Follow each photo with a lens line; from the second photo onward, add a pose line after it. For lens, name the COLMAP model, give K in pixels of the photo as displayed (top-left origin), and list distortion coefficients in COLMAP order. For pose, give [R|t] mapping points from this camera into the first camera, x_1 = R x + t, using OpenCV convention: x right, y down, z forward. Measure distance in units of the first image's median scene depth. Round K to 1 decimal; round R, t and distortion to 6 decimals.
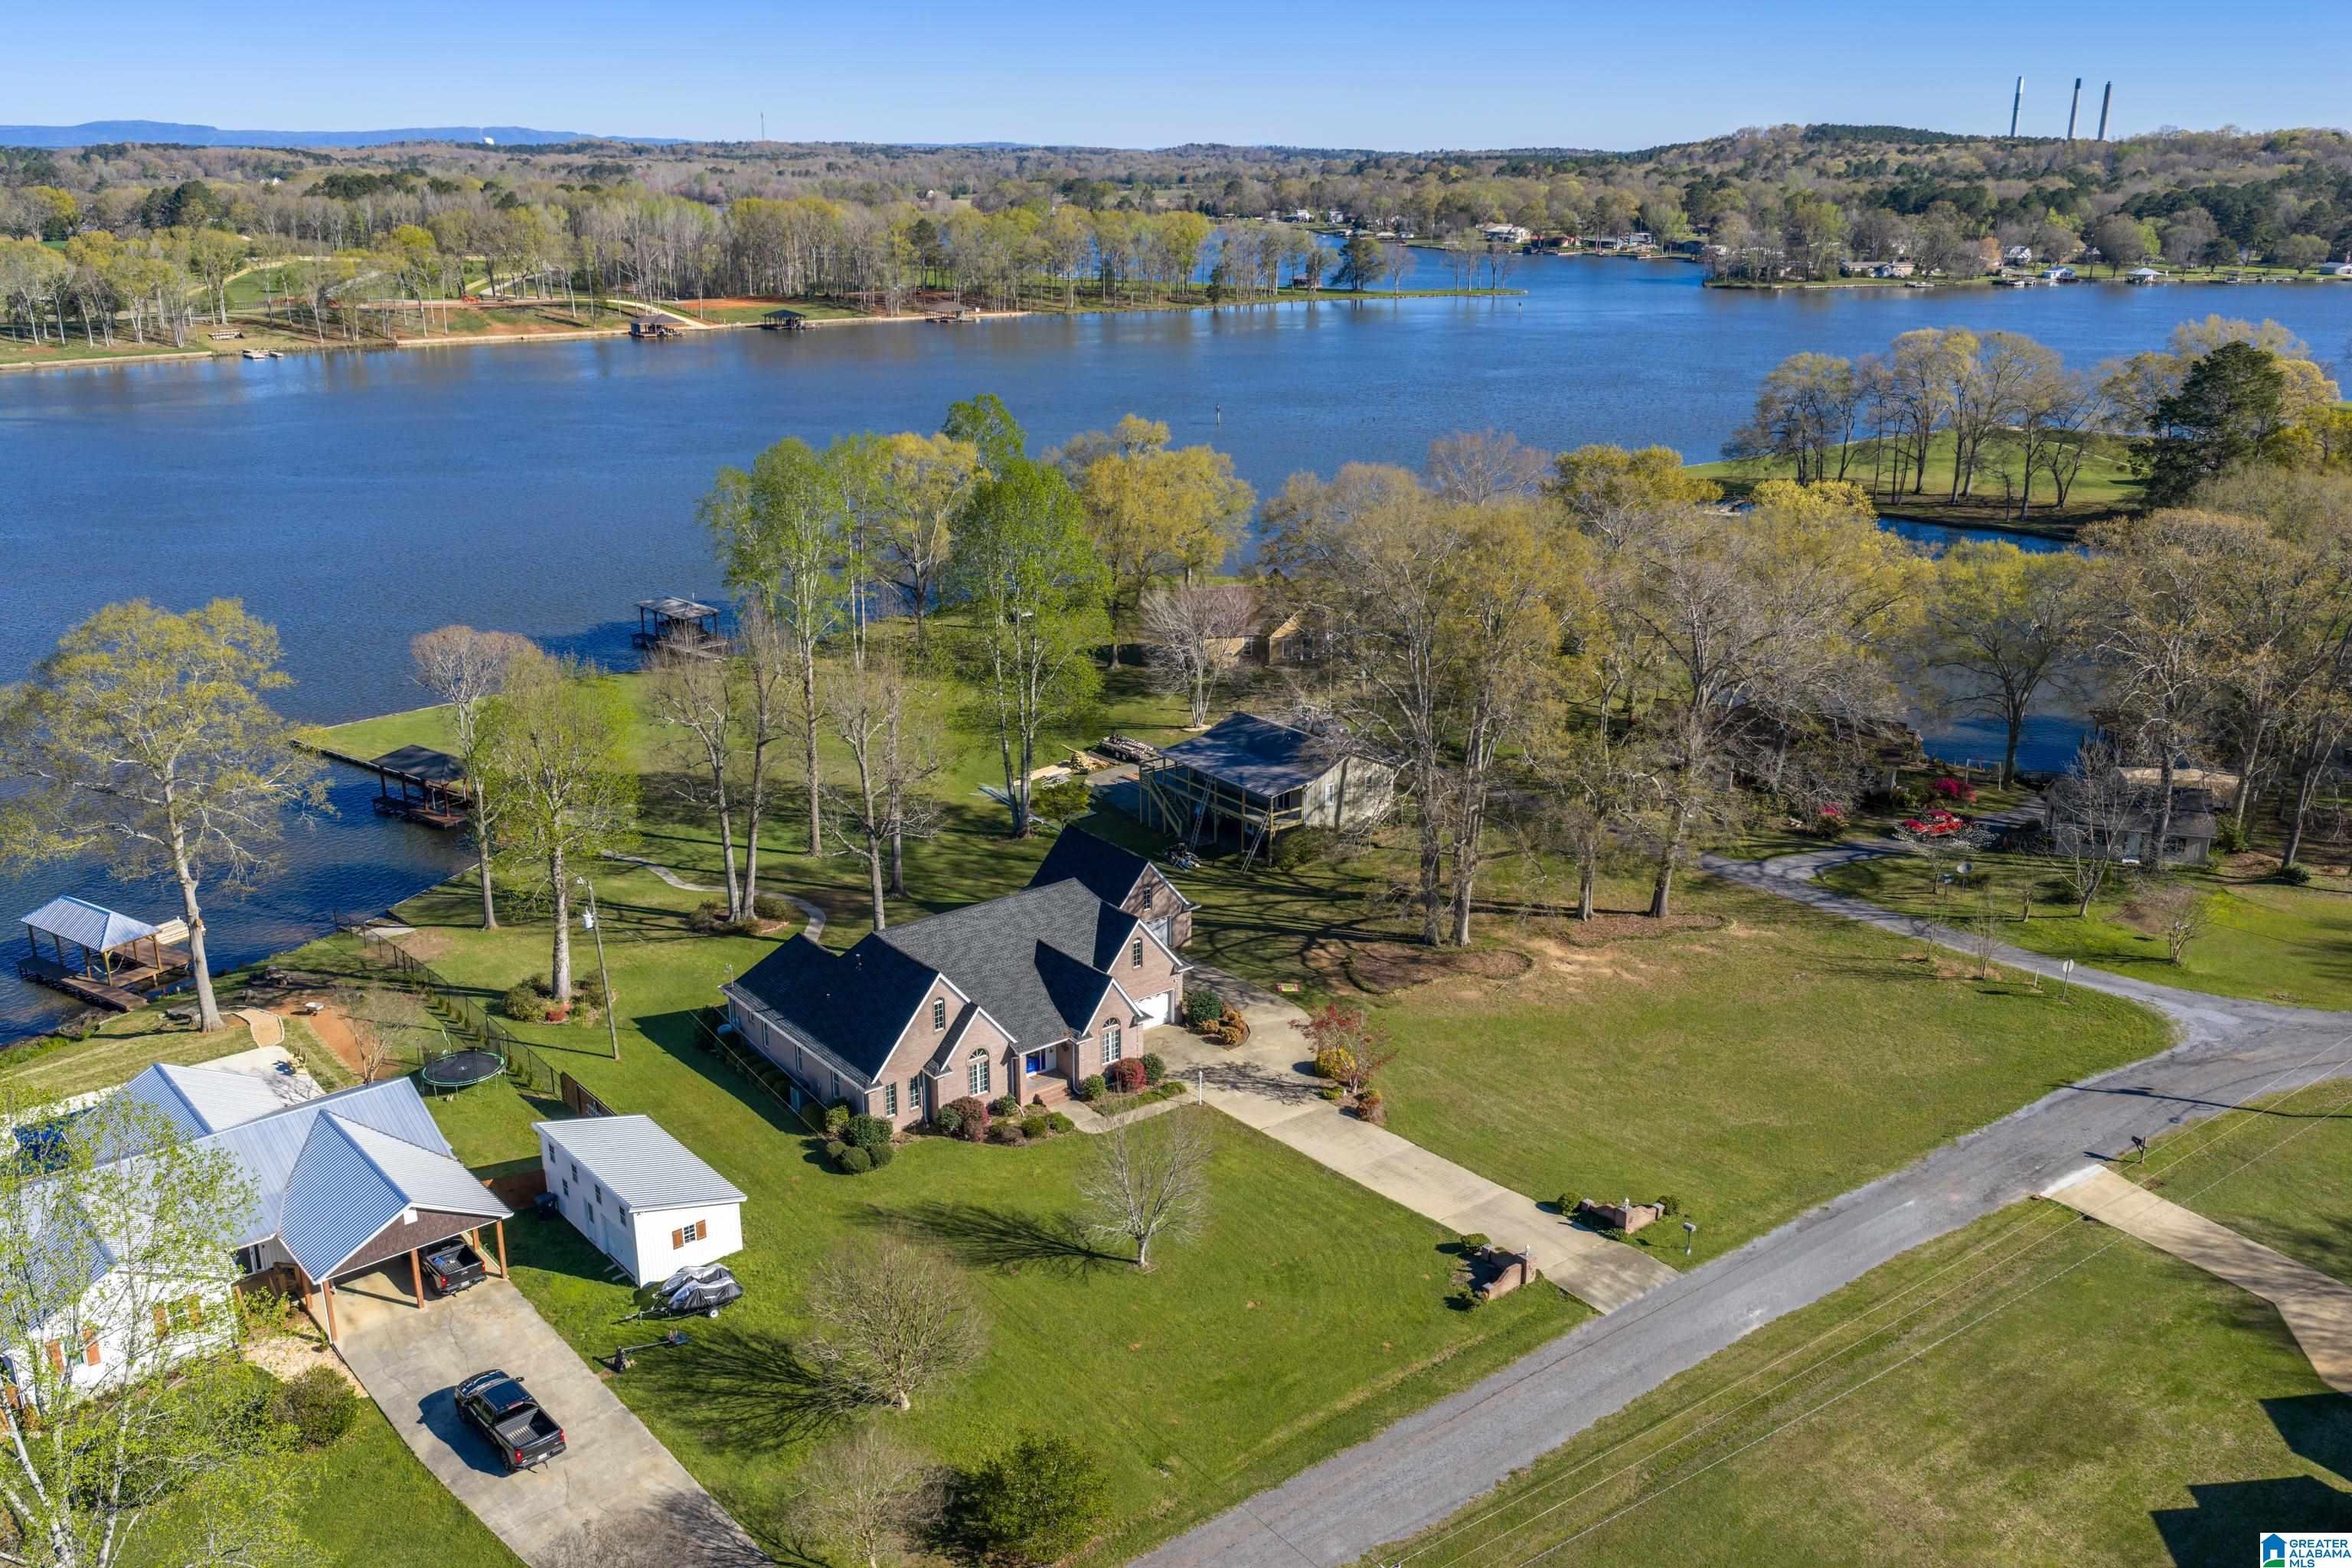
lens RADIAL K [[1949.9, 0, 1176.0], [0, 1949.9, 784.0], [0, 0, 1]] dist [0.017378, -0.021059]
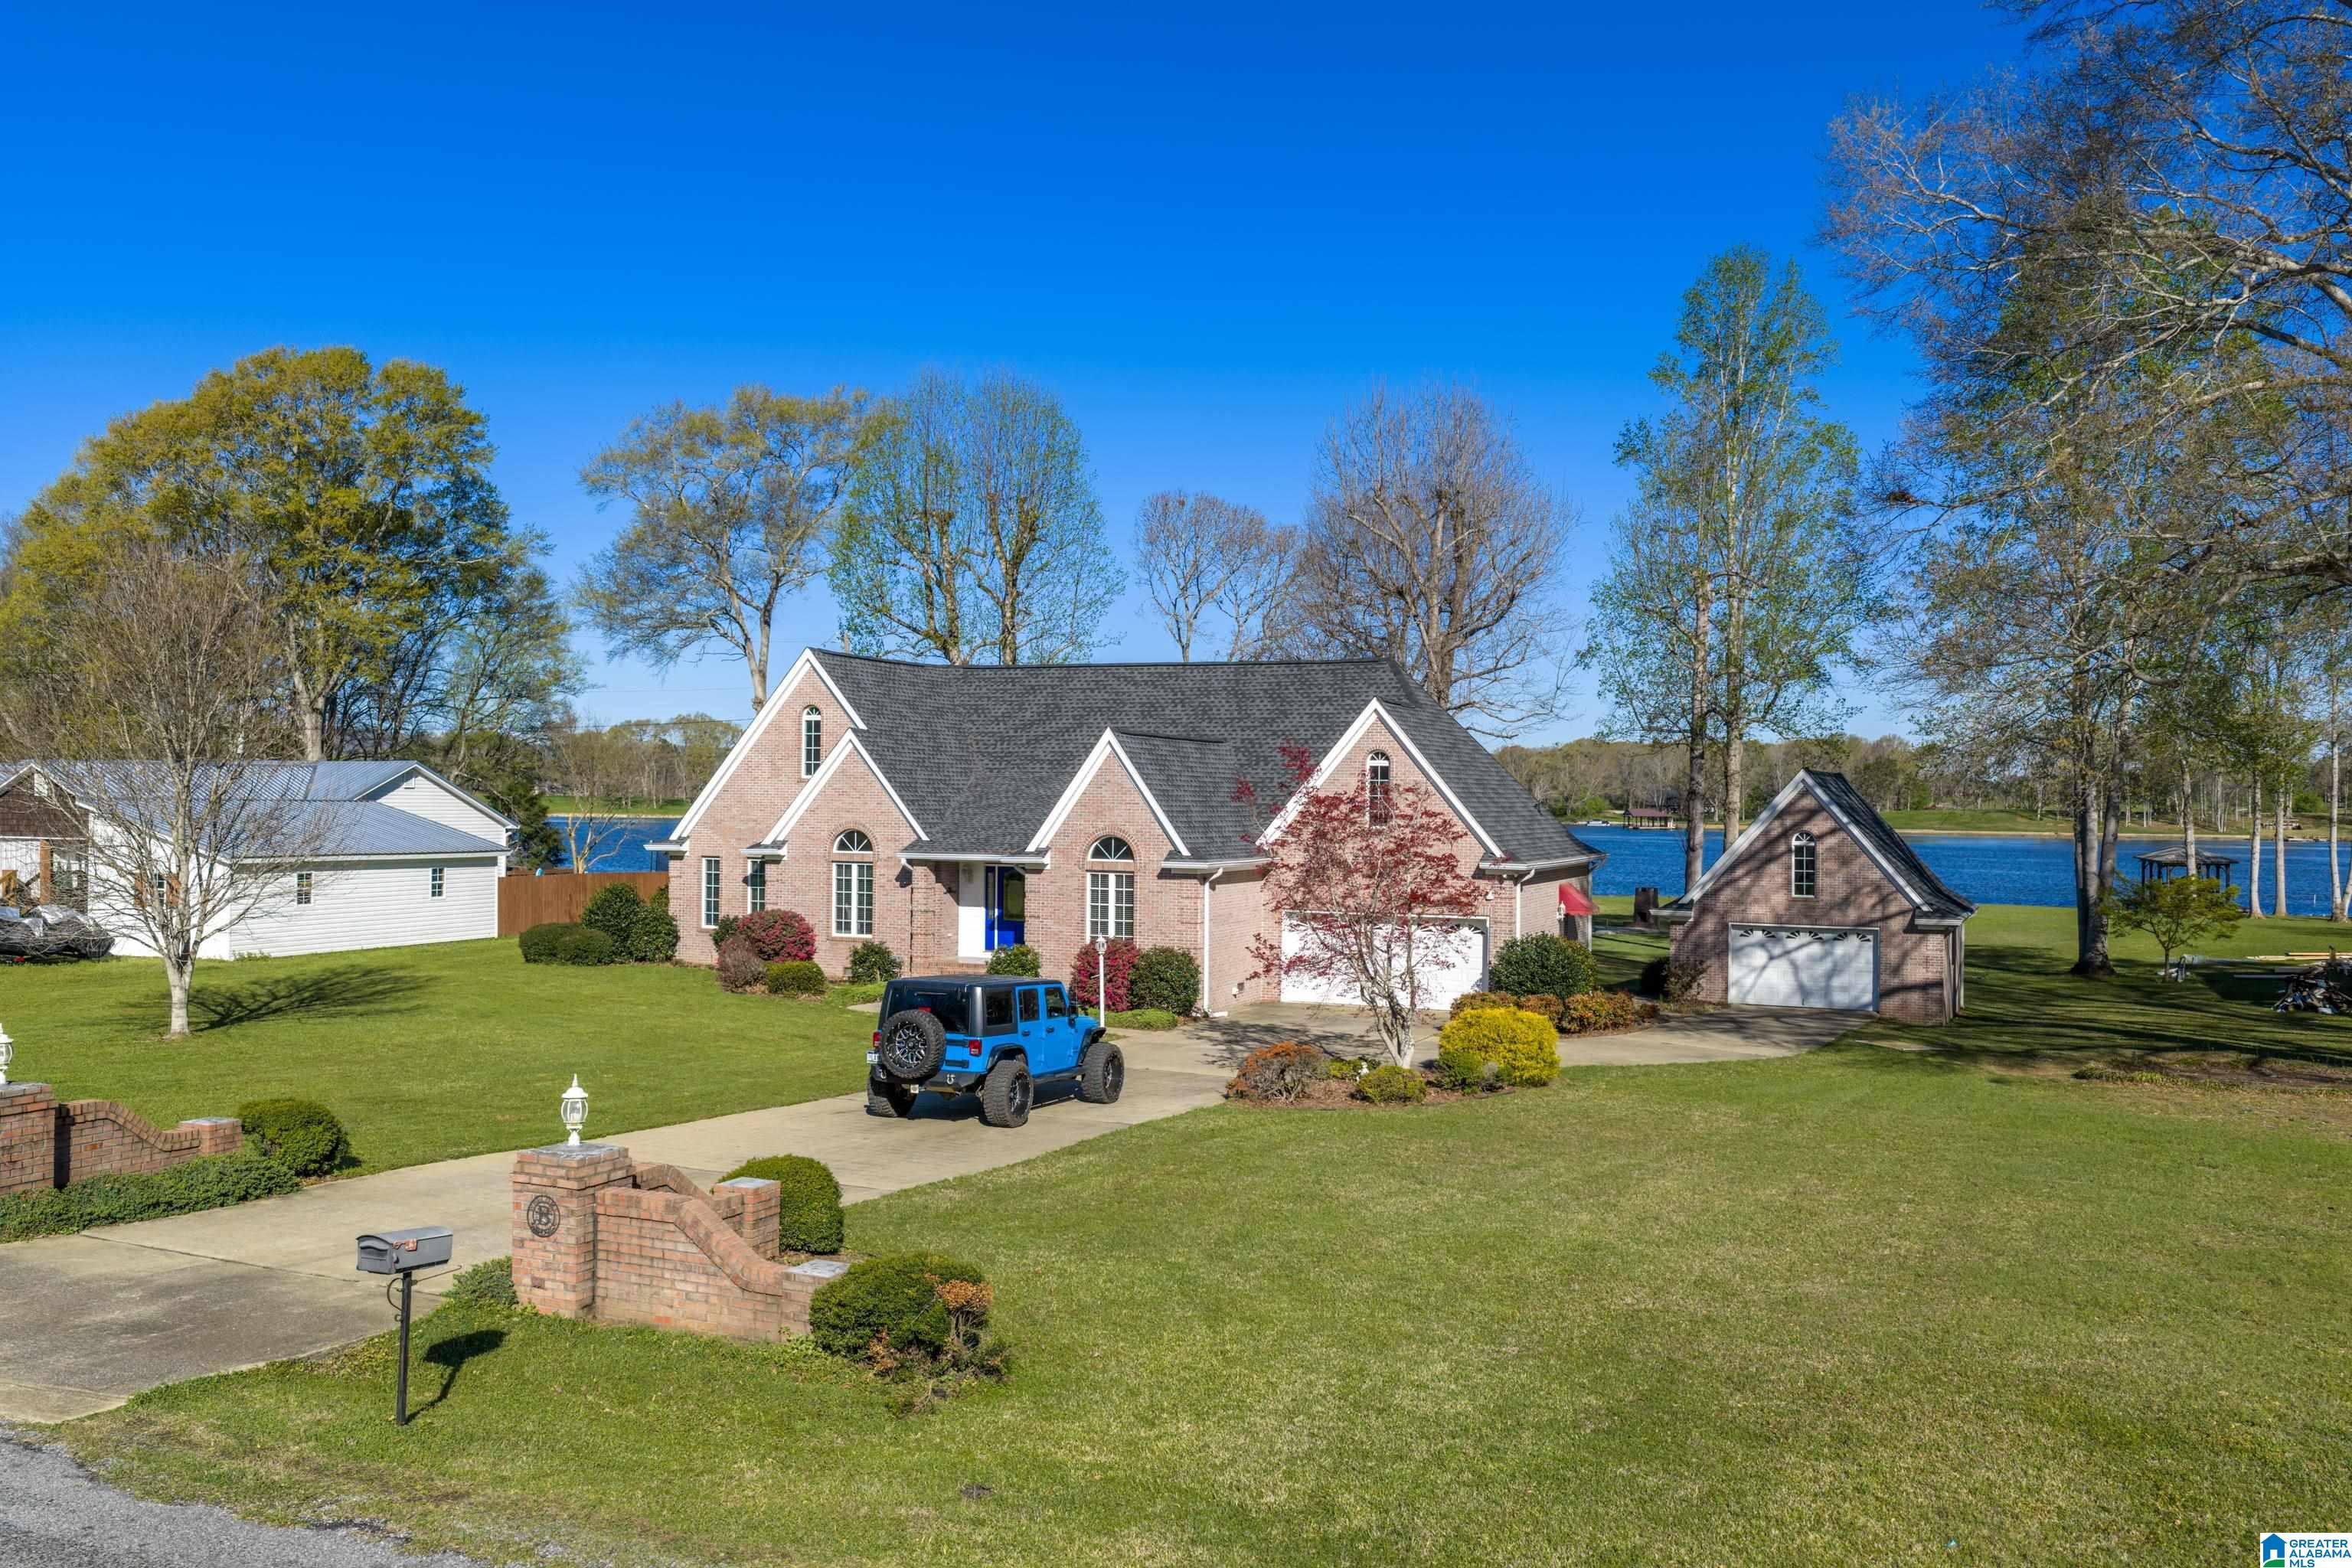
lens RADIAL K [[1949.9, 0, 1176.0], [0, 1949.9, 784.0], [0, 0, 1]] dist [0.017378, -0.021059]
pose [[0.470332, 0.000798, -0.882489, 0.354537], [-0.282302, 0.947590, -0.149598, 0.172517], [0.836118, 0.319489, 0.445907, 0.839552]]
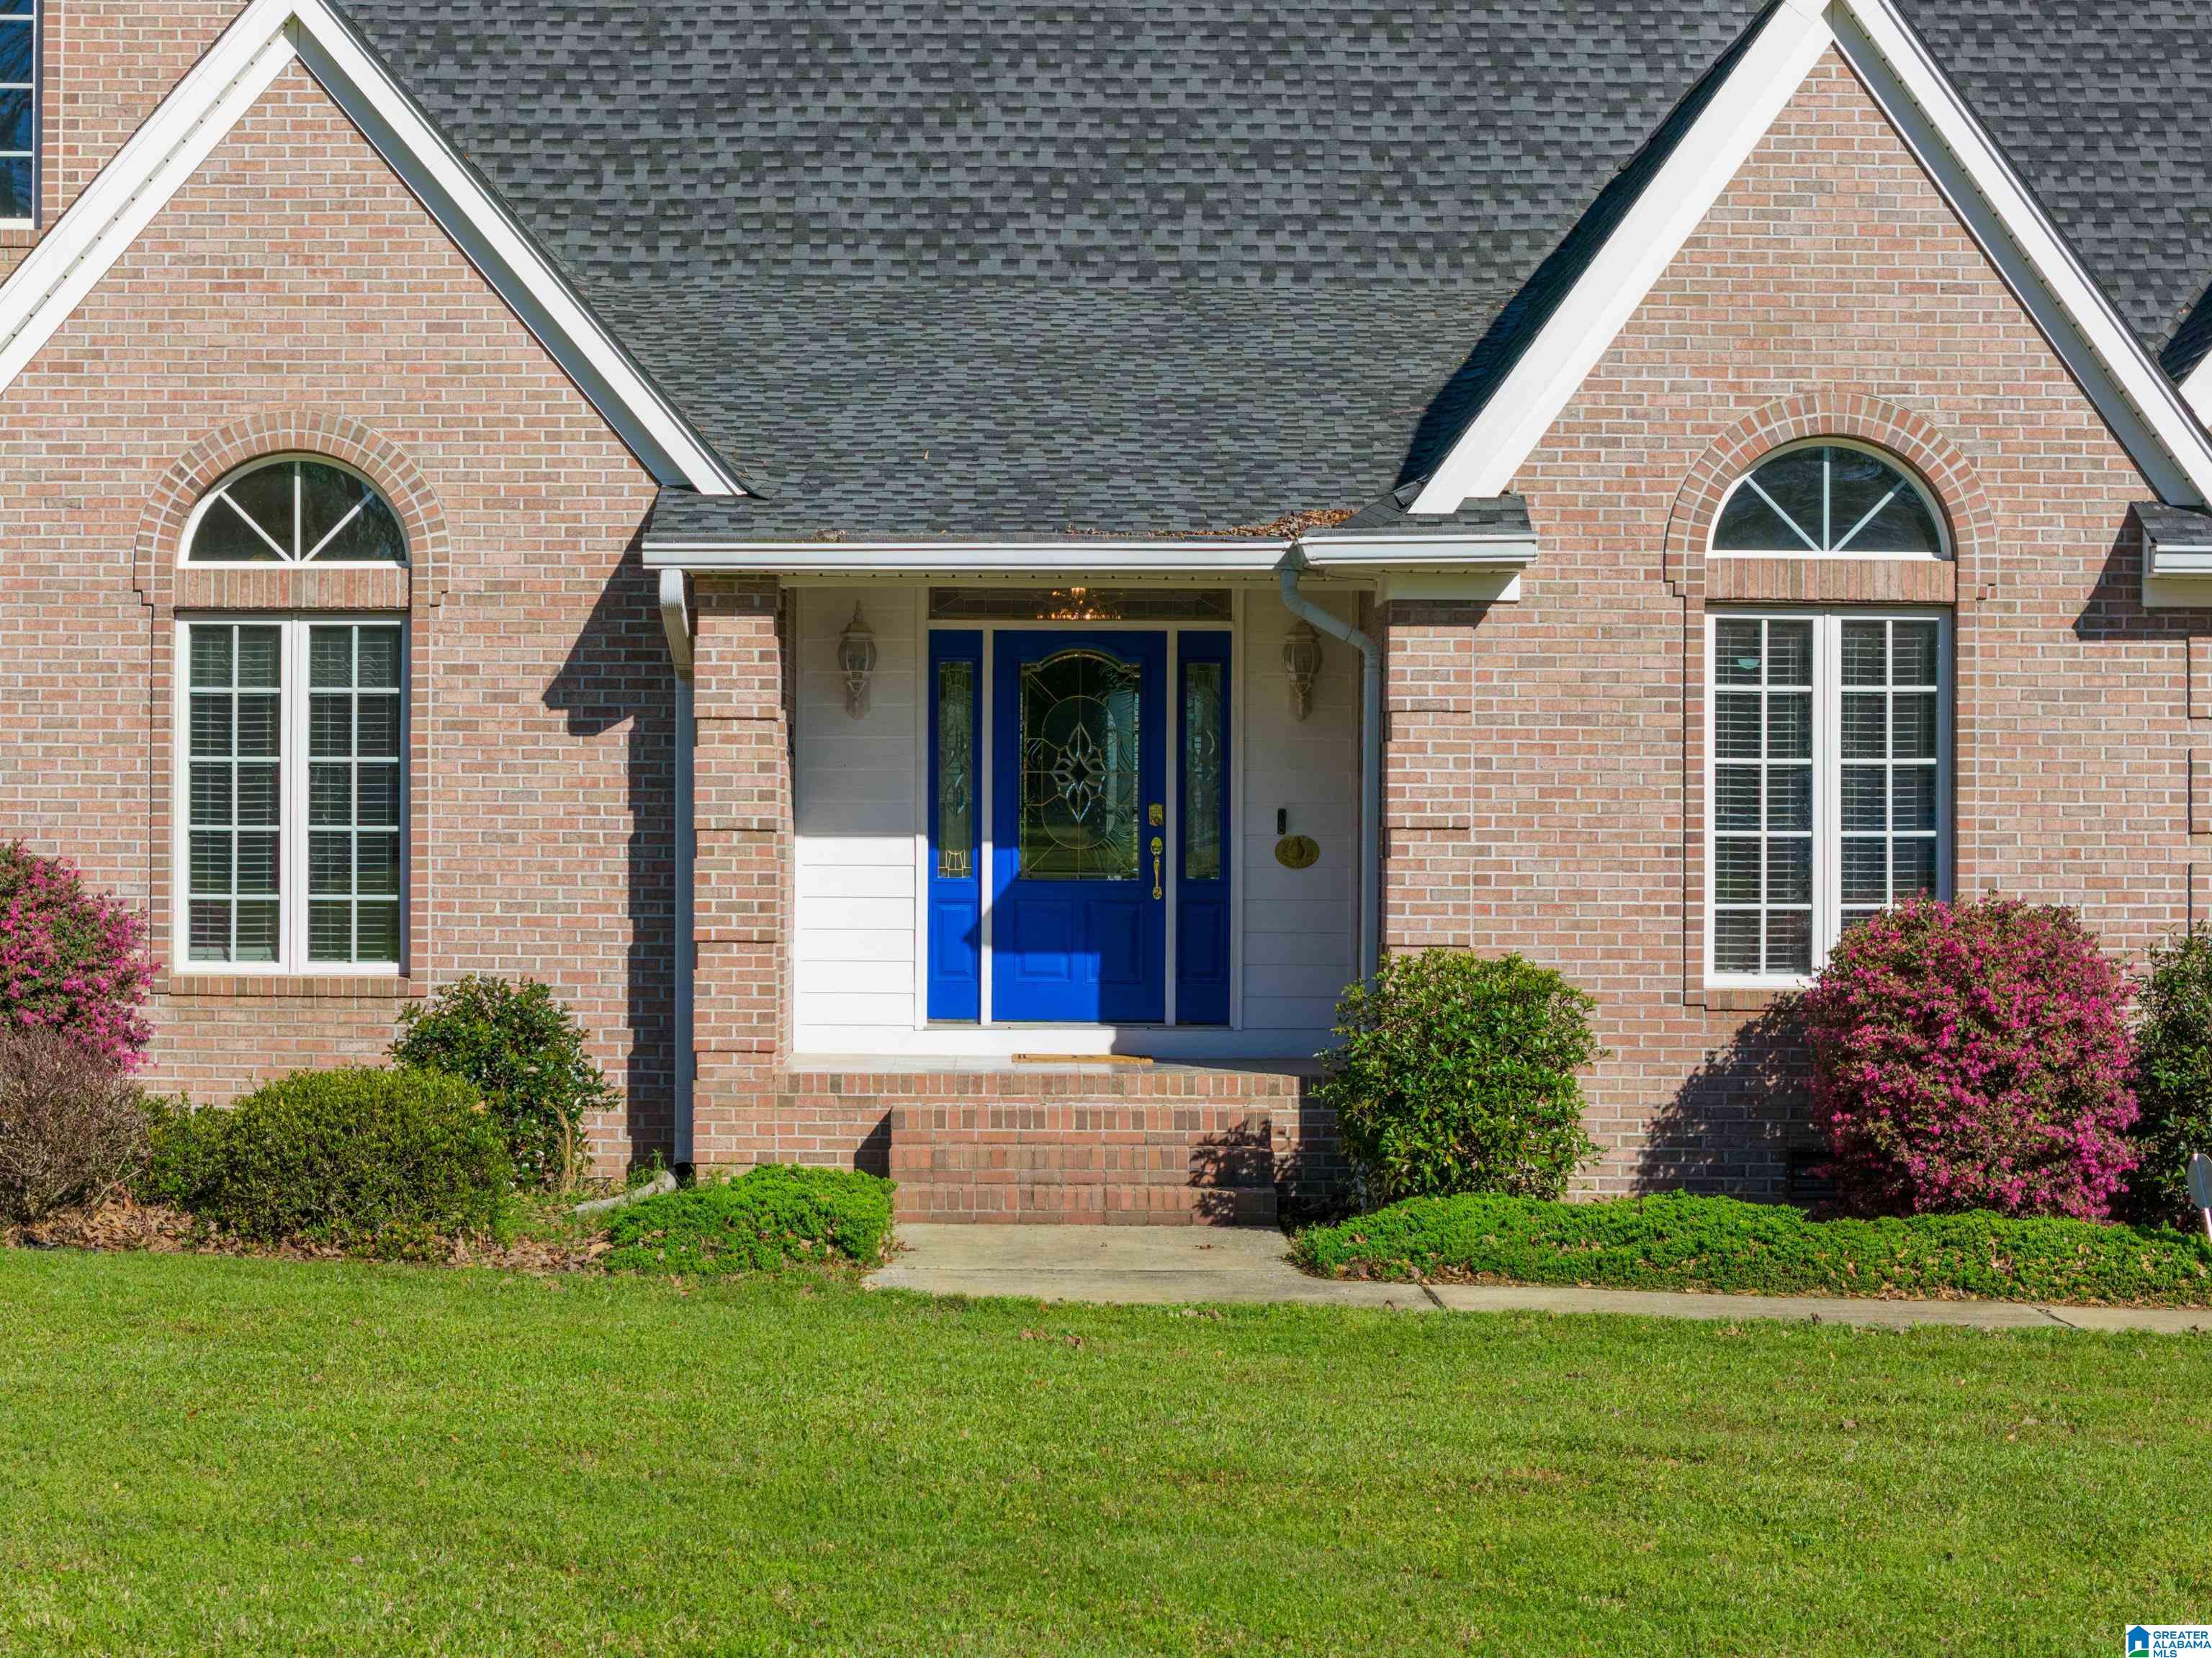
lens RADIAL K [[4510.6, 0, 1046.5], [0, 4510.6, 827.9], [0, 0, 1]] dist [-0.262190, 1.006573]
pose [[0.783993, 0.001884, -0.620766, 0.068777], [-0.195443, 0.949890, -0.243950, 0.199399], [0.589200, 0.312579, 0.745076, 0.849673]]
